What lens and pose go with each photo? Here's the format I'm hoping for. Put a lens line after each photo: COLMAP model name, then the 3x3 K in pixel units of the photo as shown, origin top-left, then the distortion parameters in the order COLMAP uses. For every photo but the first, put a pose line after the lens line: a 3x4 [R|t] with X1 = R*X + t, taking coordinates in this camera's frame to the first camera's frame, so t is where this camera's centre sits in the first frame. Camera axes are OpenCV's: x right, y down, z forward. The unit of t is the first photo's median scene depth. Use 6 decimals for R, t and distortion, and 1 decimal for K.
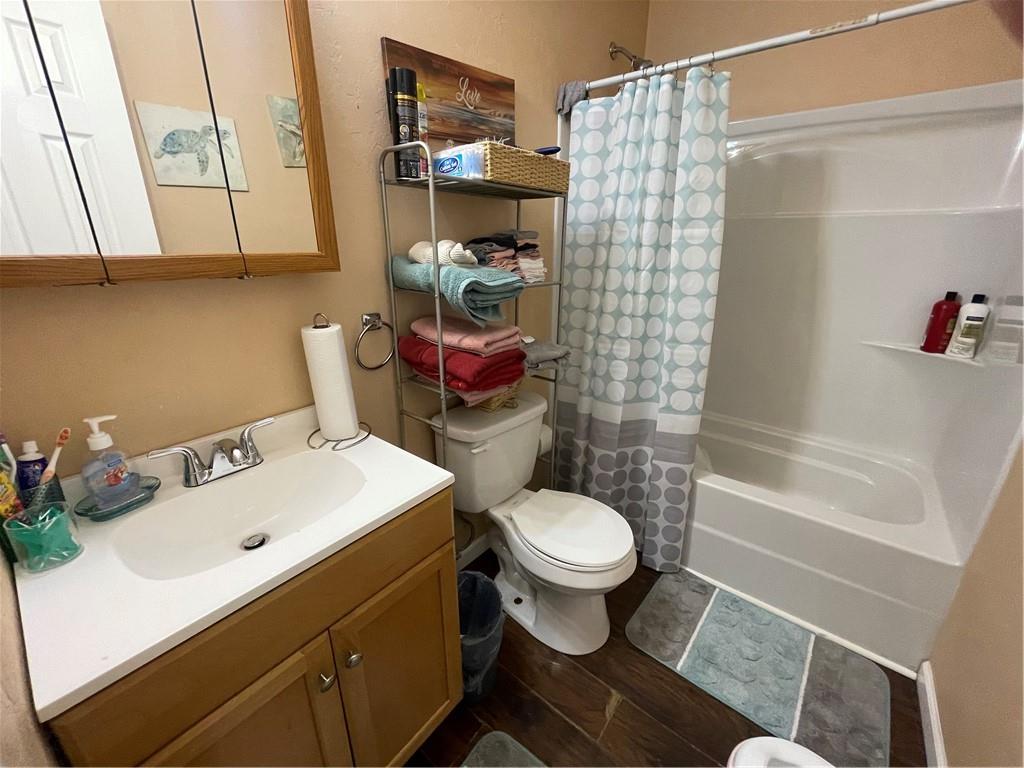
lens RADIAL K [[413.4, 0, 515.3], [0, 413.4, 383.2], [0, 0, 1]] dist [-0.000841, -0.000751]
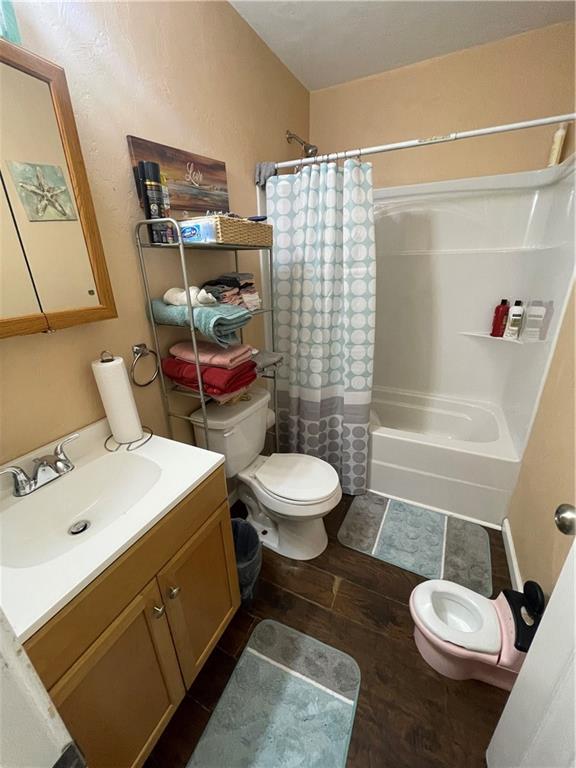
lens RADIAL K [[310.0, 0, 288.6], [0, 310.0, 383.6], [0, 0, 1]] dist [-0.000841, -0.000751]
pose [[0.974964, -0.107188, 0.194822, -0.078893], [0.098892, 0.993746, 0.051851, -0.043451], [-0.199162, -0.031286, 0.979467, -0.069114]]
